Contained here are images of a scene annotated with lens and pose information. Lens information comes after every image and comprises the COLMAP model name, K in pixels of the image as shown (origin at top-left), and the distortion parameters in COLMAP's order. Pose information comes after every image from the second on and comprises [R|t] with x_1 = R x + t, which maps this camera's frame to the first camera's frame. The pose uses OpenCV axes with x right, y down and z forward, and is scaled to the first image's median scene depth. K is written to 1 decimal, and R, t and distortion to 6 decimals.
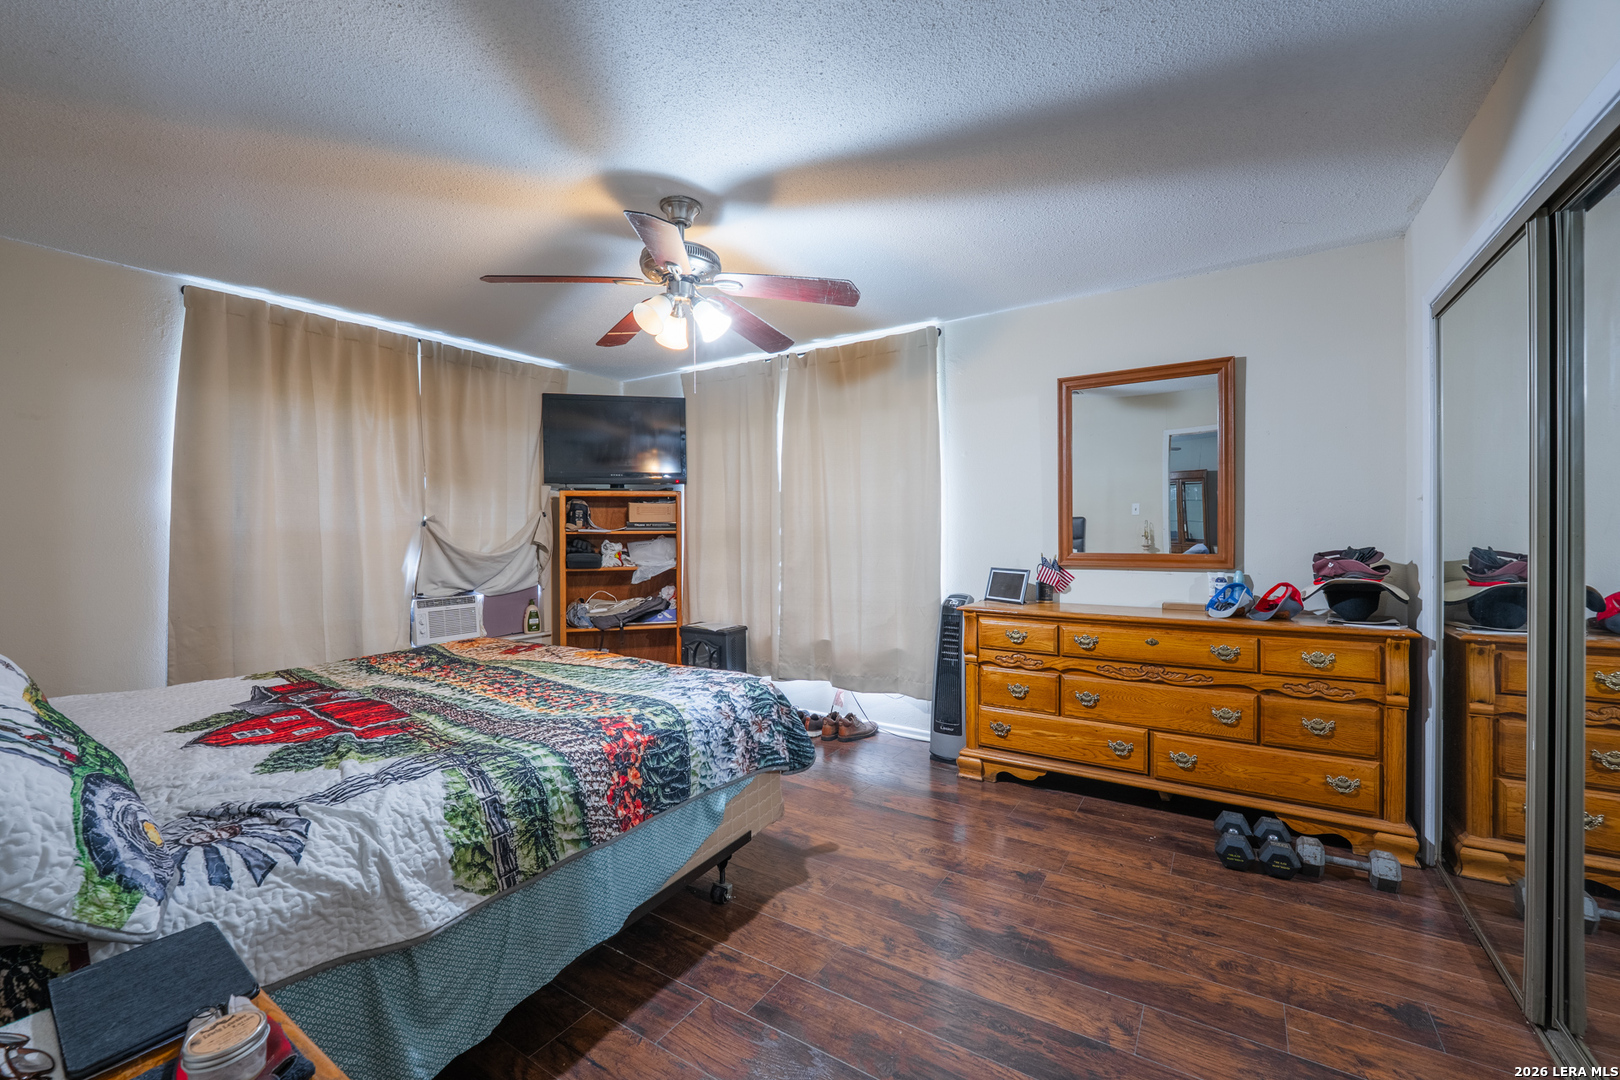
lens RADIAL K [[661.4, 0, 797.0], [0, 661.4, 539.3], [0, 0, 1]] dist [-0.014583, -0.000236]
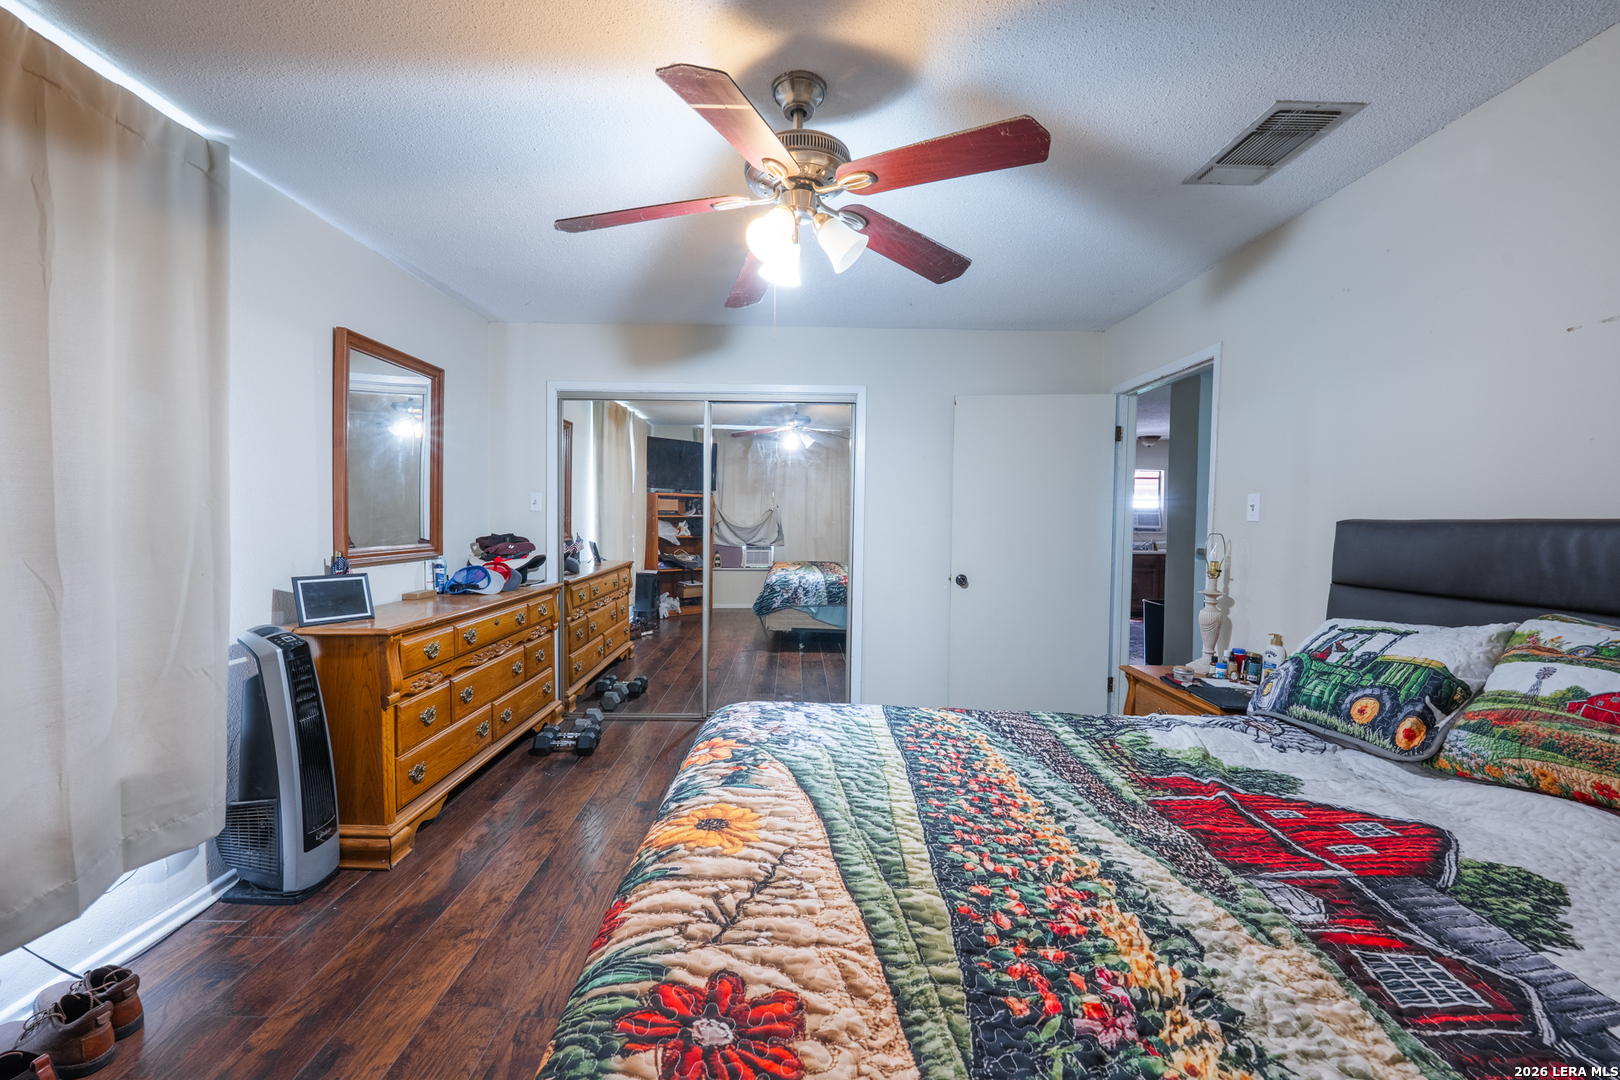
lens RADIAL K [[661.4, 0, 799.5], [0, 661.4, 538.3], [0, 0, 1]] dist [-0.014583, -0.000236]
pose [[-0.557383, -0.025827, 0.829853, -0.623545], [0.002341, 0.999463, 0.032678, -0.019569], [-0.830252, 0.020157, -0.557024, 1.101752]]
